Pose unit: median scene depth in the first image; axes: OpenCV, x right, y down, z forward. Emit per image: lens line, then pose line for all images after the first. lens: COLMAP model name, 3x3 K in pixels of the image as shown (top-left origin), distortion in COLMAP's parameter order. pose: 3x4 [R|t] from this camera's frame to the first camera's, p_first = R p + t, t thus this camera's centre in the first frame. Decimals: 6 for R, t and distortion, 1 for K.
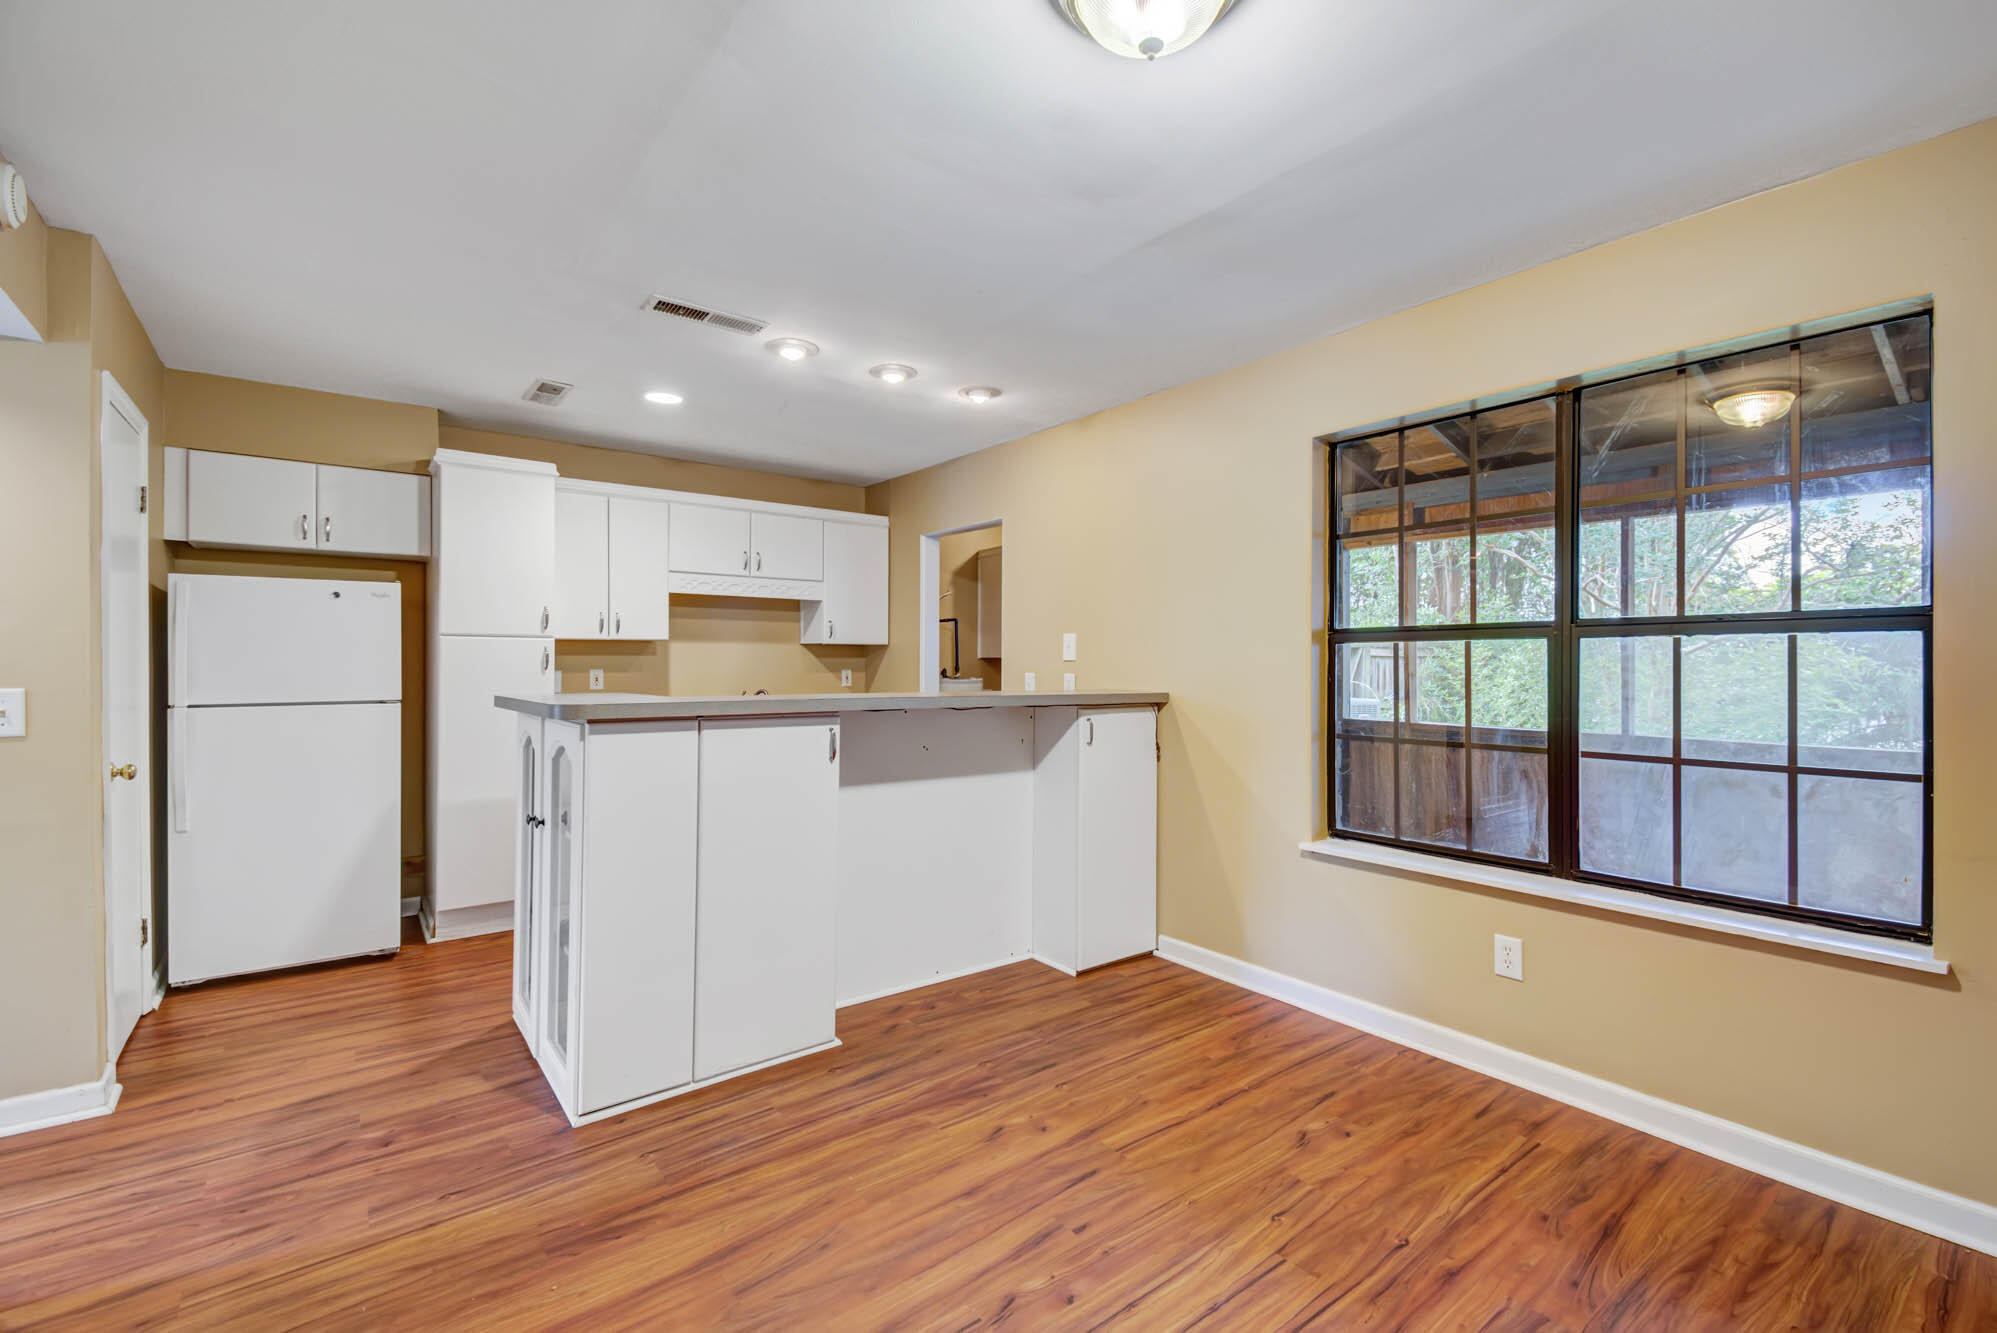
lens RADIAL K [[889.9, 0, 1052.9], [0, 889.9, 670.8], [0, 0, 1]] dist [0.001116, -0.012331]
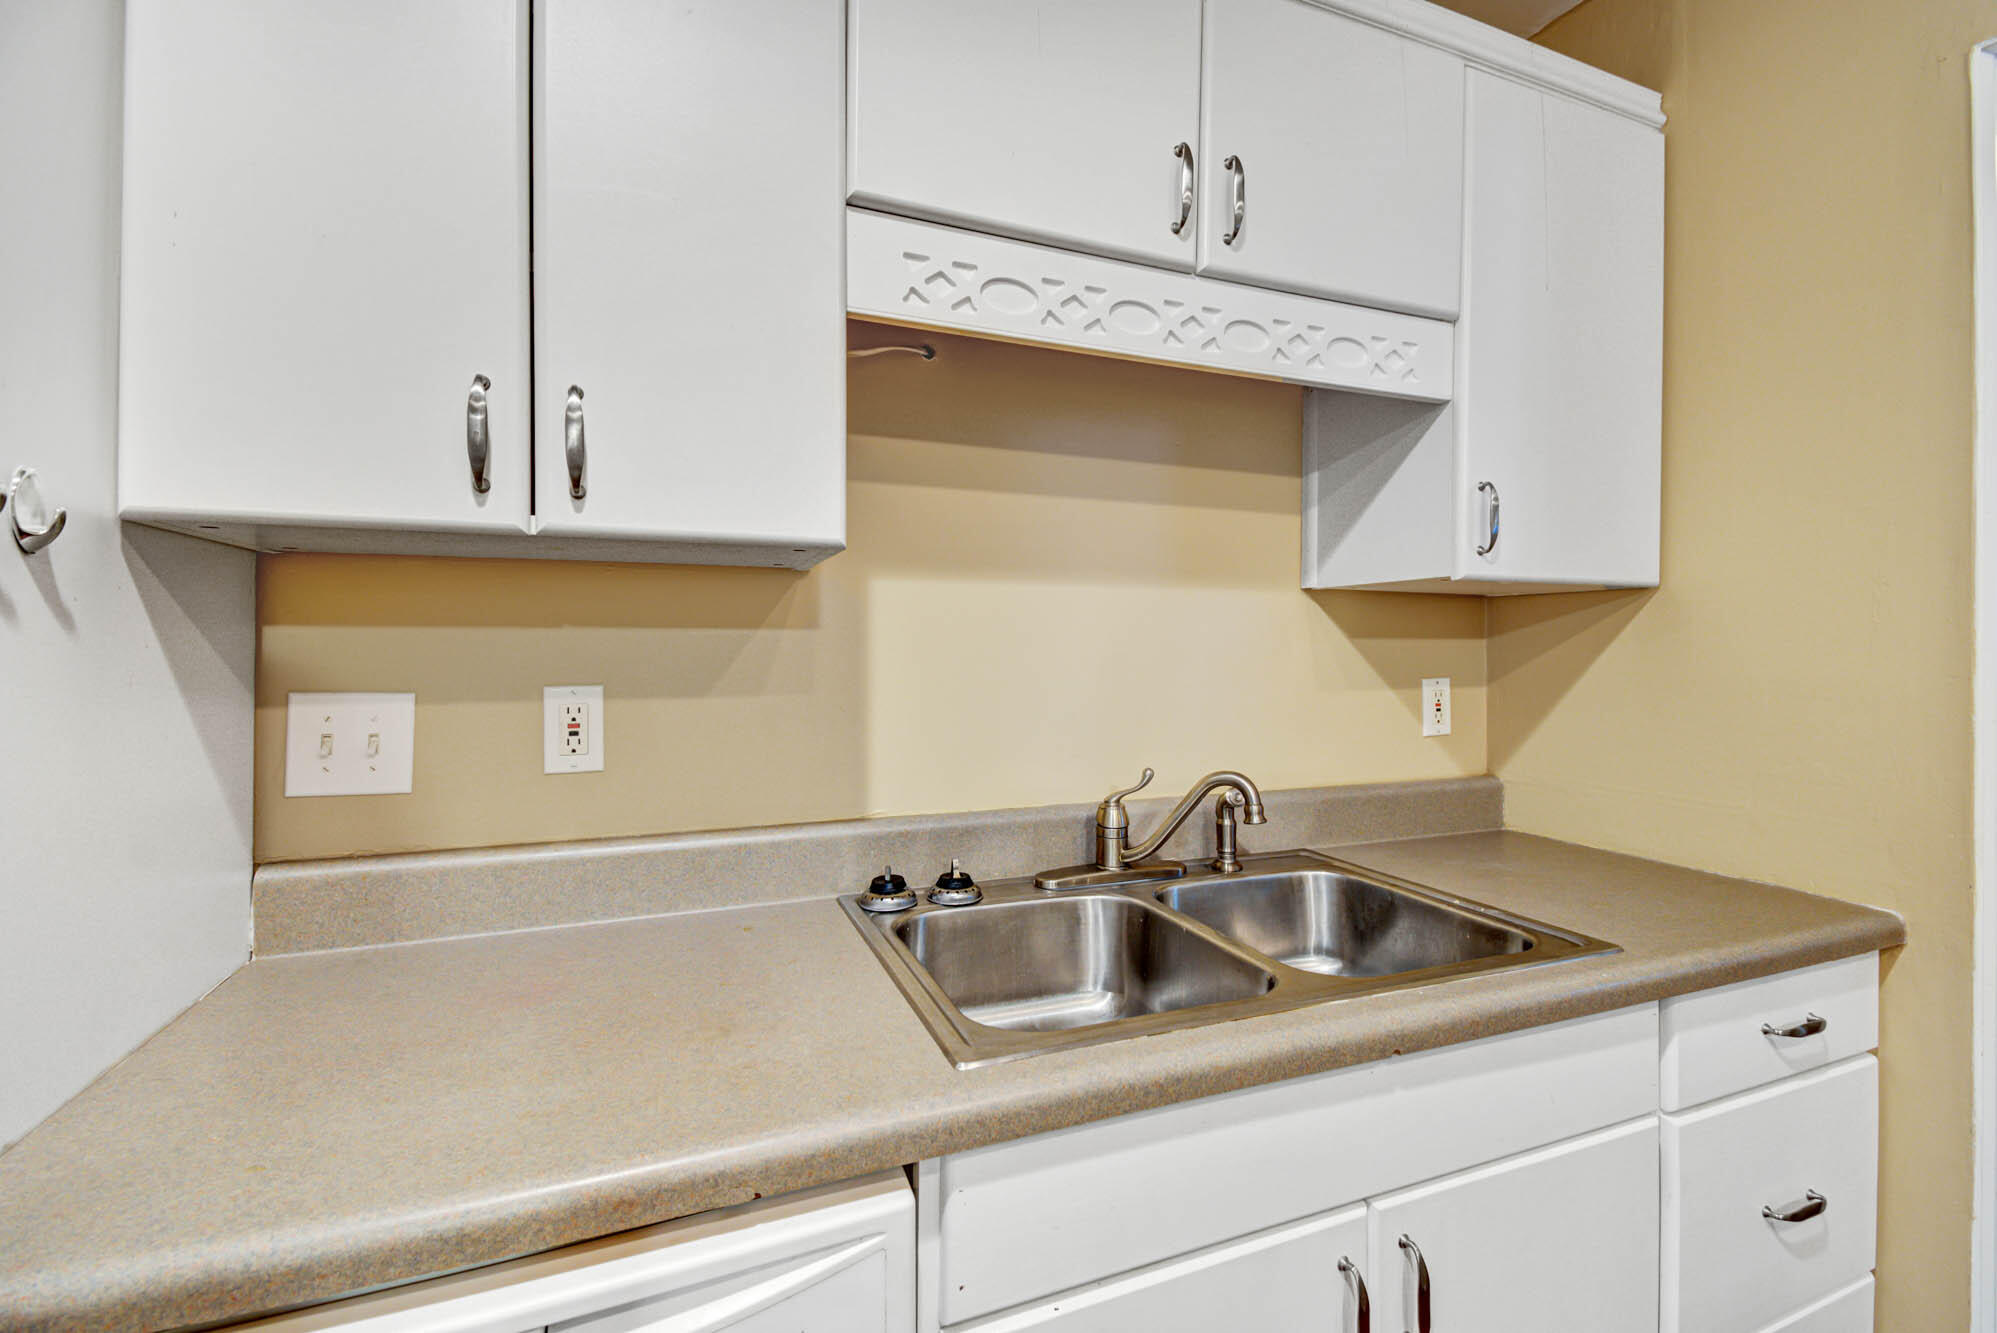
lens RADIAL K [[869.3, 0, 1010.4], [0, 869.3, 658.1], [0, 0, 1]] dist [0.016684, -0.011626]
pose [[0.952699, 0.006113, -0.303855, -0.336575], [-0.004431, 0.999971, 0.006227, -0.011237], [0.303885, -0.004586, 0.952698, 0.824139]]
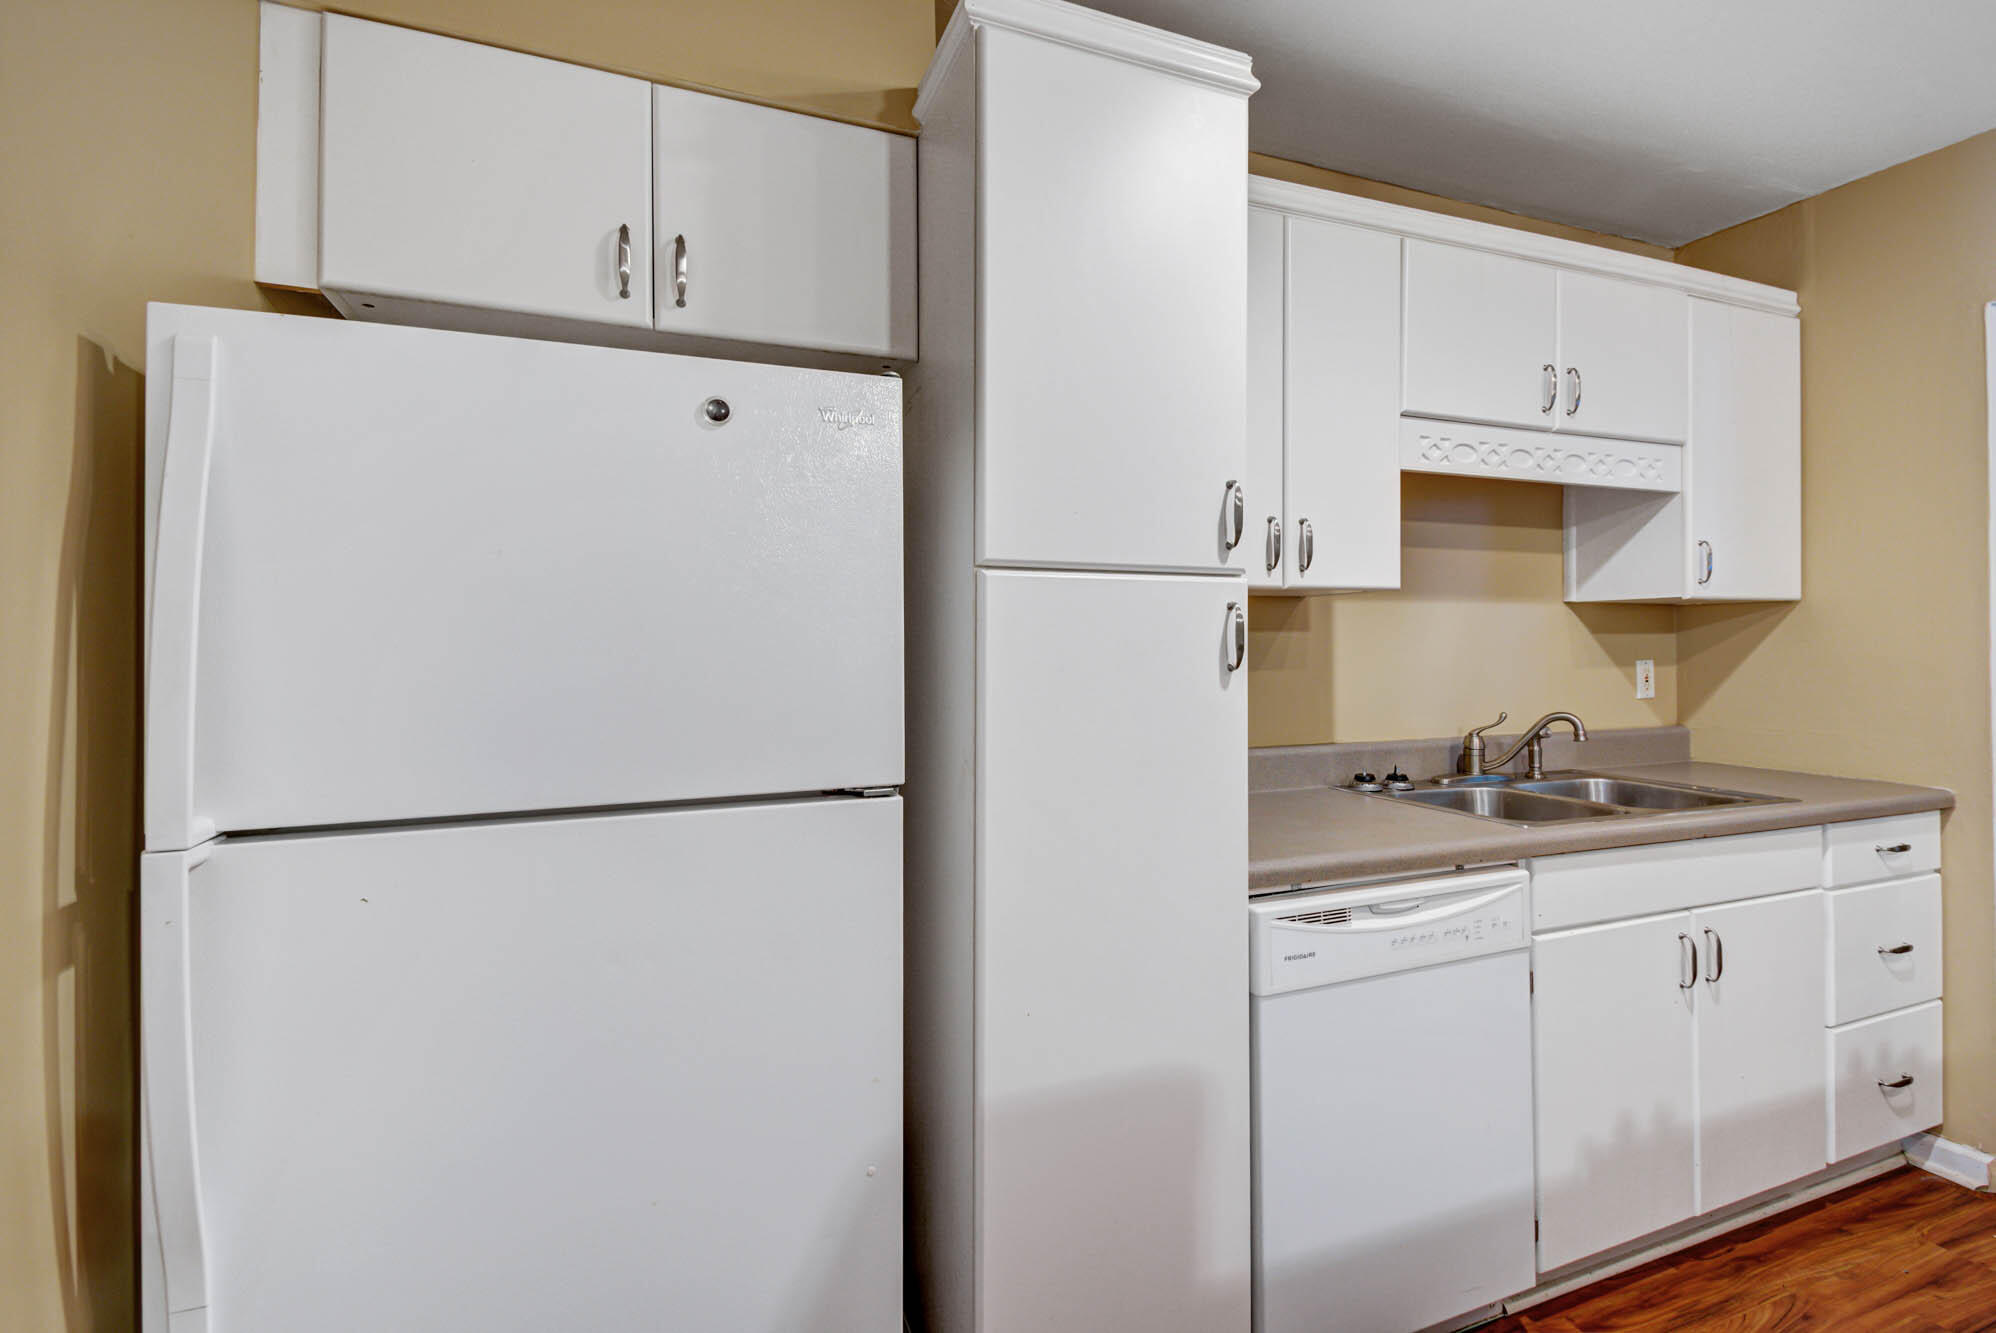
lens RADIAL K [[919.5, 0, 1001.9], [0, 919.5, 650.4], [0, 0, 1]] dist [0.012857, -0.013258]
pose [[0.947011, -0.003438, -0.321183, -0.468066], [0.003315, 0.999994, -0.000928, -0.008363], [0.321184, -0.000186, 0.947017, 0.559318]]
